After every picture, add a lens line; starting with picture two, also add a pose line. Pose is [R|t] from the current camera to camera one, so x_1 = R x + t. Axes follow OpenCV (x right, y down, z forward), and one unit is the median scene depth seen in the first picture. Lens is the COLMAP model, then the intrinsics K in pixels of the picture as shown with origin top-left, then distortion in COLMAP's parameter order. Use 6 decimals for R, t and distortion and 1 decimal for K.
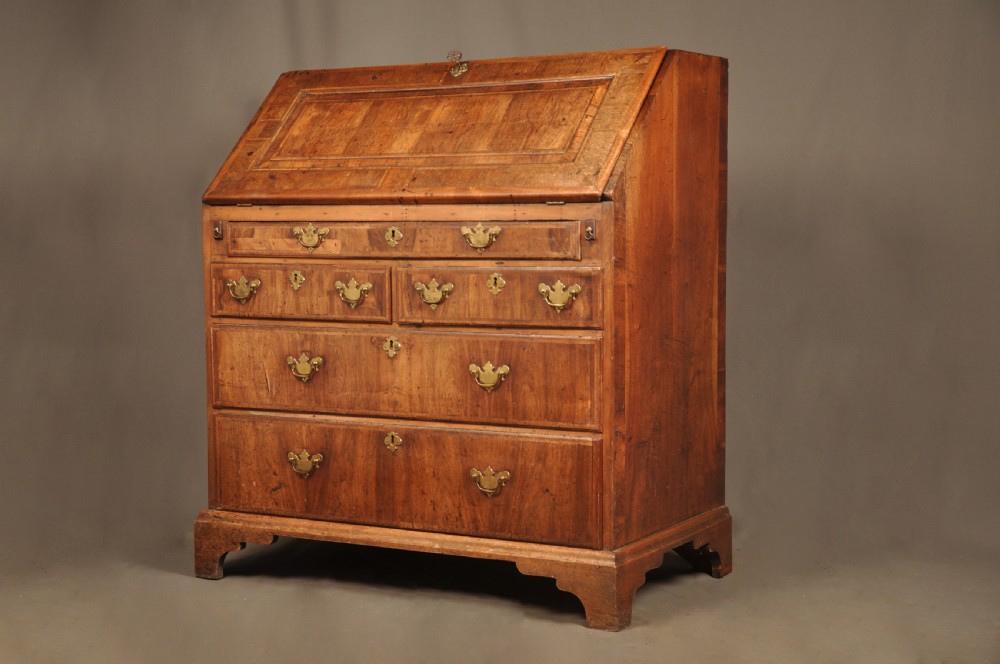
lens RADIAL K [[1672.2, 0, 481.5], [0, 1672.2, 315.1], [0, 0, 1]] dist [0.188110, 0.001348]
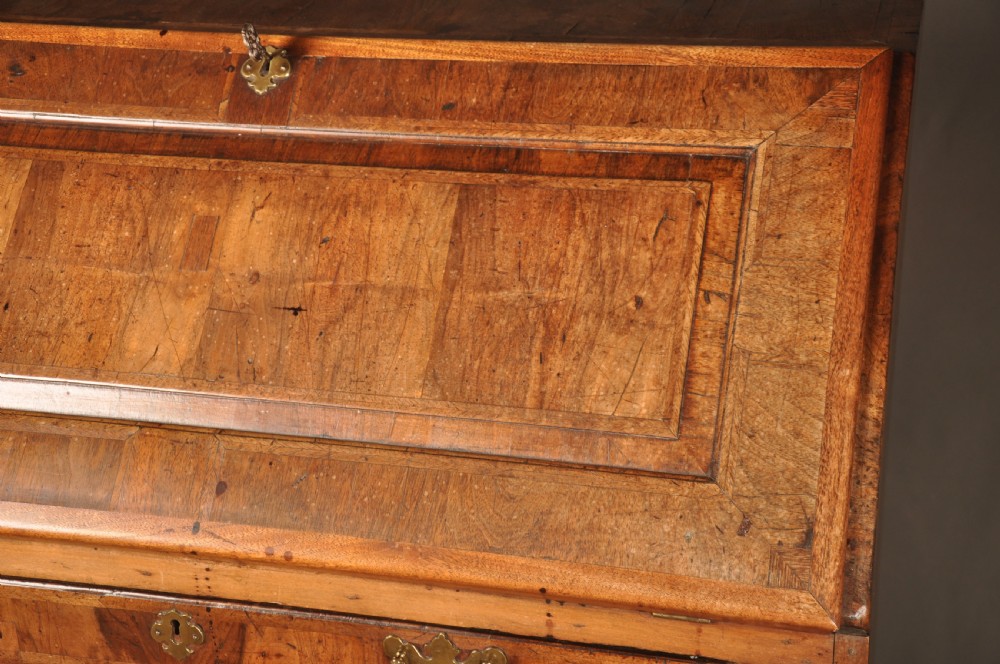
lens RADIAL K [[1672.2, 0, 481.5], [0, 1672.2, 315.1], [0, 0, 1]] dist [0.188110, 0.001348]
pose [[0.963208, -0.138503, 0.230322, -0.063591], [0.050918, 0.935506, 0.349623, -0.233775], [-0.263891, -0.325032, 0.908139, 0.667348]]
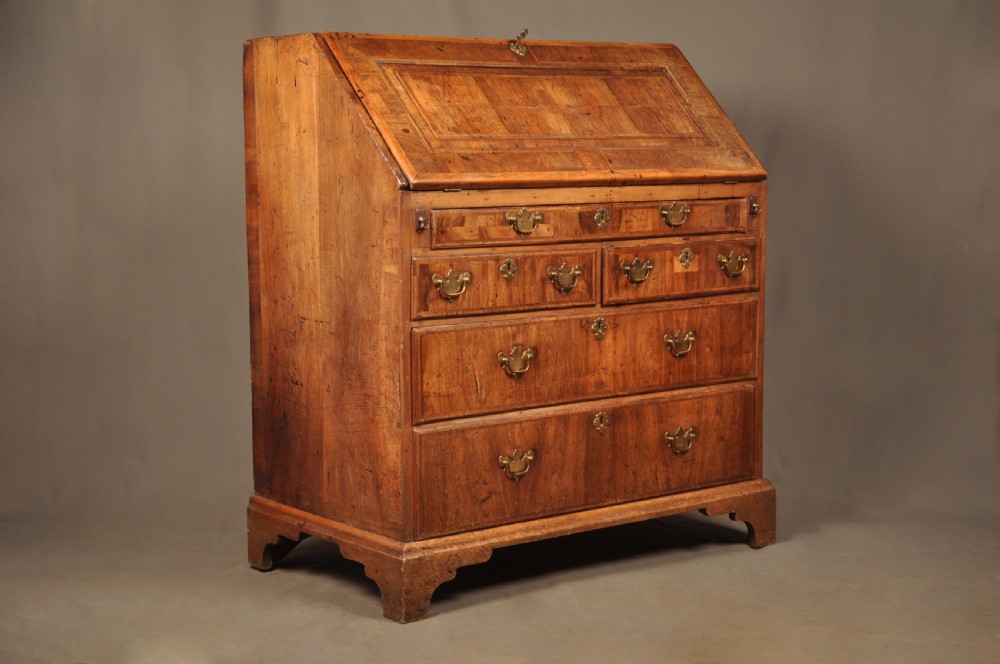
lens RADIAL K [[1672.2, 0, 481.5], [0, 1672.2, 315.1], [0, 0, 1]] dist [0.188110, 0.001348]
pose [[0.366510, -0.087556, 0.926285, -1.005226], [0.063471, 0.995596, 0.068994, -0.062499], [-0.928247, 0.033505, 0.370453, 0.691316]]
